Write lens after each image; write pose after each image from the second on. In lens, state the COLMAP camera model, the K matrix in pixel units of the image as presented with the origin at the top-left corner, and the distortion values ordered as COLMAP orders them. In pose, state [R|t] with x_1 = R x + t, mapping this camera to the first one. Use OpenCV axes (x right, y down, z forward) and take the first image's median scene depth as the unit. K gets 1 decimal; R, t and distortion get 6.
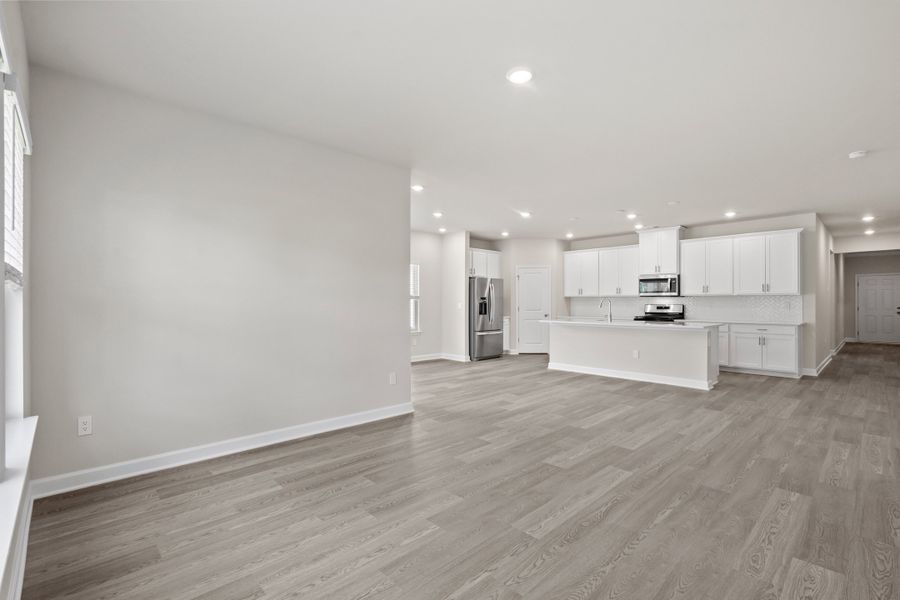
lens RADIAL K [[409.0, 0, 451.5], [0, 409.0, 299.3], [0, 0, 1]] dist [-0.009240, 0.000604]
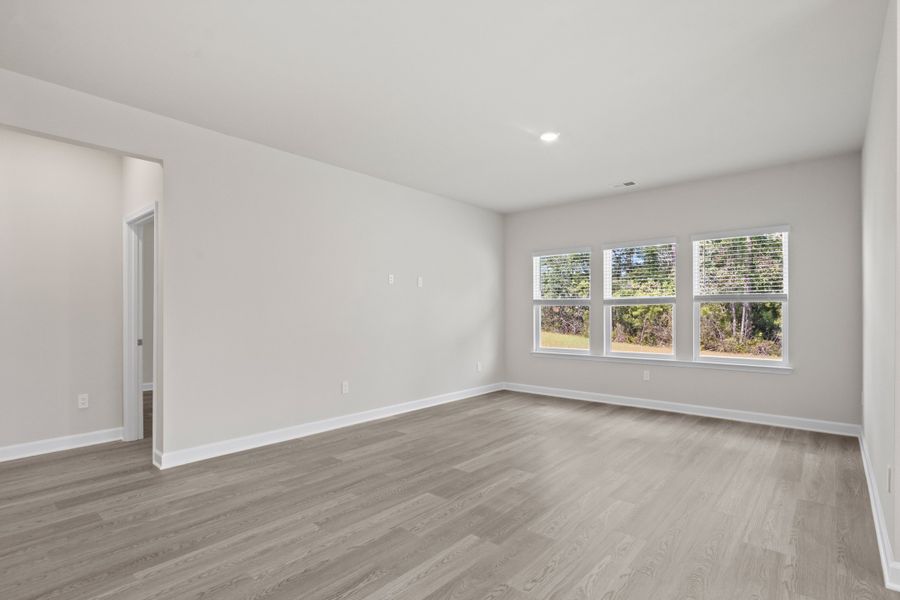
lens RADIAL K [[439.9, 0, 450.7], [0, 439.9, 304.8], [0, 0, 1]] dist [0.000339, -0.000384]
pose [[-0.995626, -0.001417, -0.093423, 0.429157], [0.000668, 0.999752, -0.022278, 0.019958], [0.093431, -0.022243, -0.995377, 1.662521]]
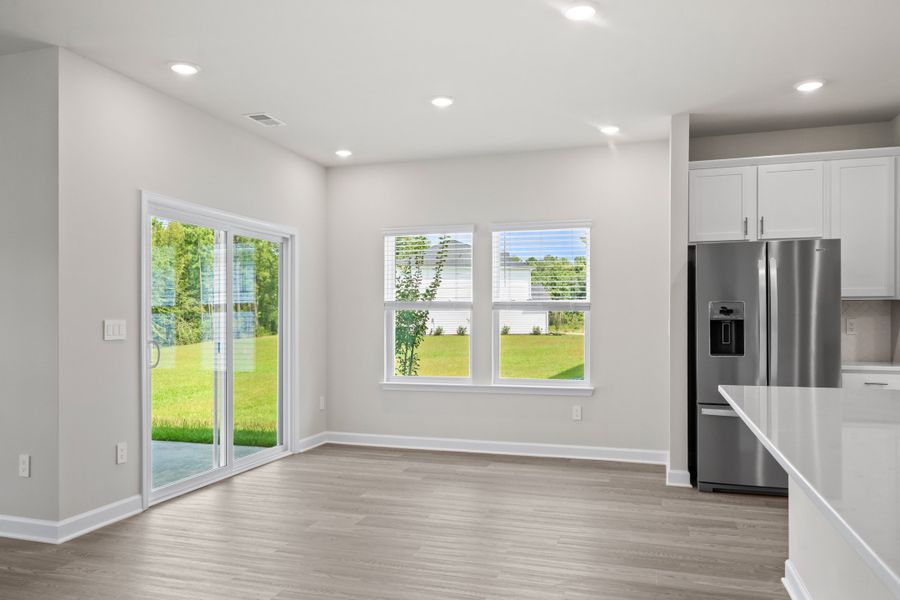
lens RADIAL K [[651.9, 0, 452.6], [0, 651.9, 317.0], [0, 0, 1]] dist [0.001224, 0.000954]
pose [[0.477649, -0.003552, -0.878544, 0.971234], [0.006970, 0.999976, -0.000253, 0.012718], [0.878523, -0.006003, 0.477662, 1.254434]]
